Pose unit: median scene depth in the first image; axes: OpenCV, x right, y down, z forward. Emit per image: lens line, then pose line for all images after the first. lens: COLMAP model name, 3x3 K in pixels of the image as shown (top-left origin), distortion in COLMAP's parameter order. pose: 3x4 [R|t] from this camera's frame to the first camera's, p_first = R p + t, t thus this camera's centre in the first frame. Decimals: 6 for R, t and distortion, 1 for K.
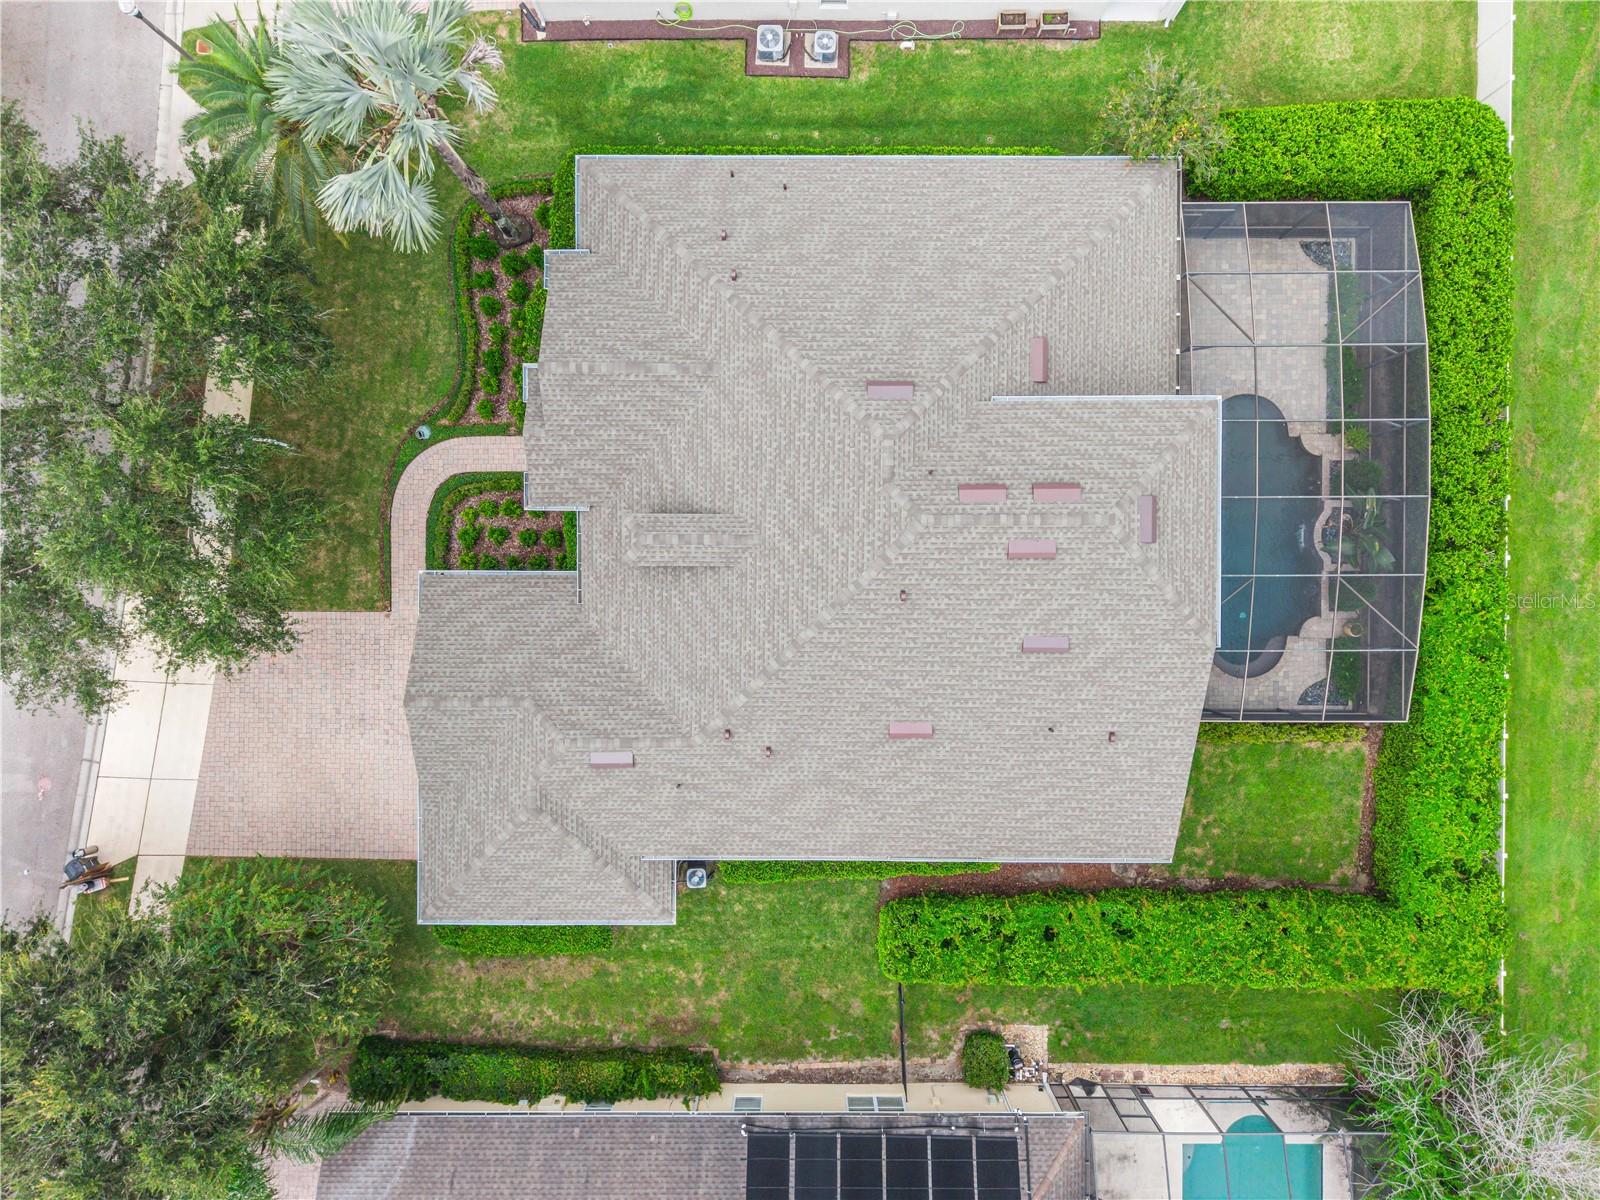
lens RADIAL K [[1119.3, 0, 803.8], [0, 1119.3, 620.3], [0, 0, 1]] dist [-0.022251, -0.000230]
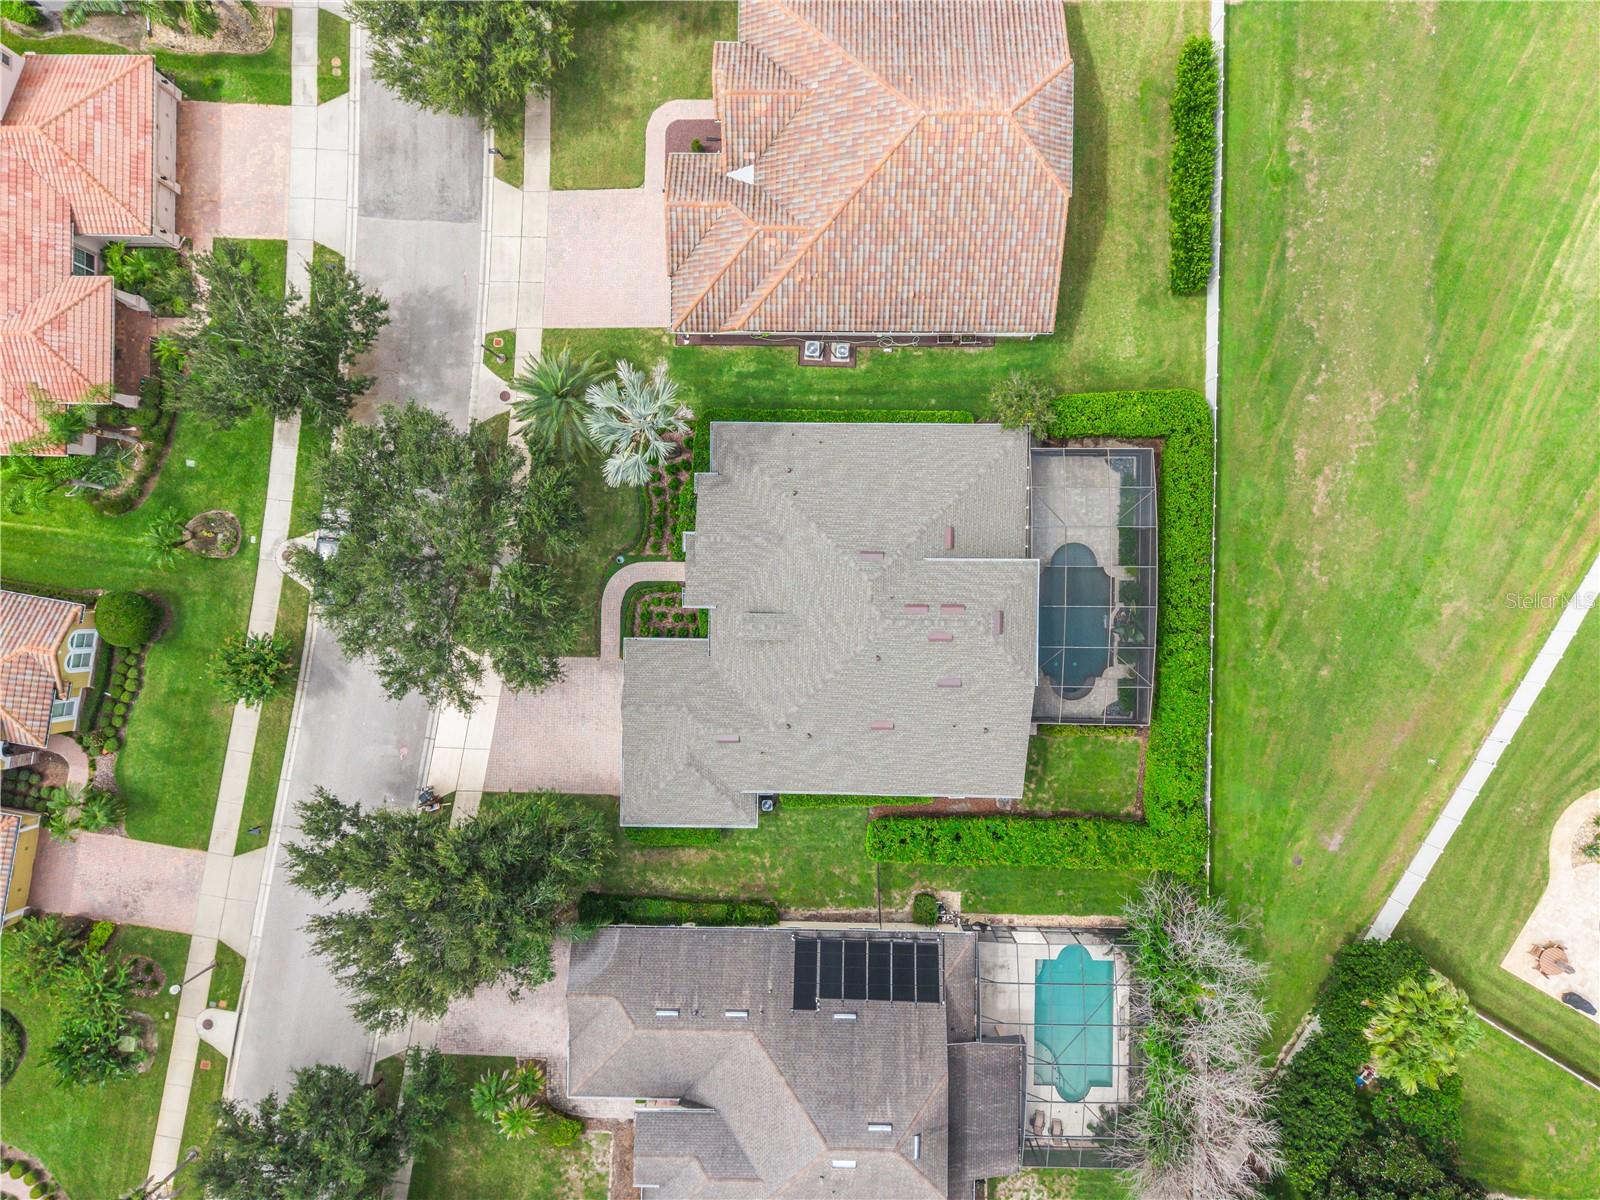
lens RADIAL K [[1115.9, 0, 797.7], [0, 1115.9, 606.9], [0, 0, 1]] dist [0.019270, -0.022312]
pose [[0.999650, 0.010637, -0.024222, -0.005439], [-0.010968, 0.999848, -0.013567, -0.070092], [0.024074, 0.013828, 0.999615, -0.831133]]
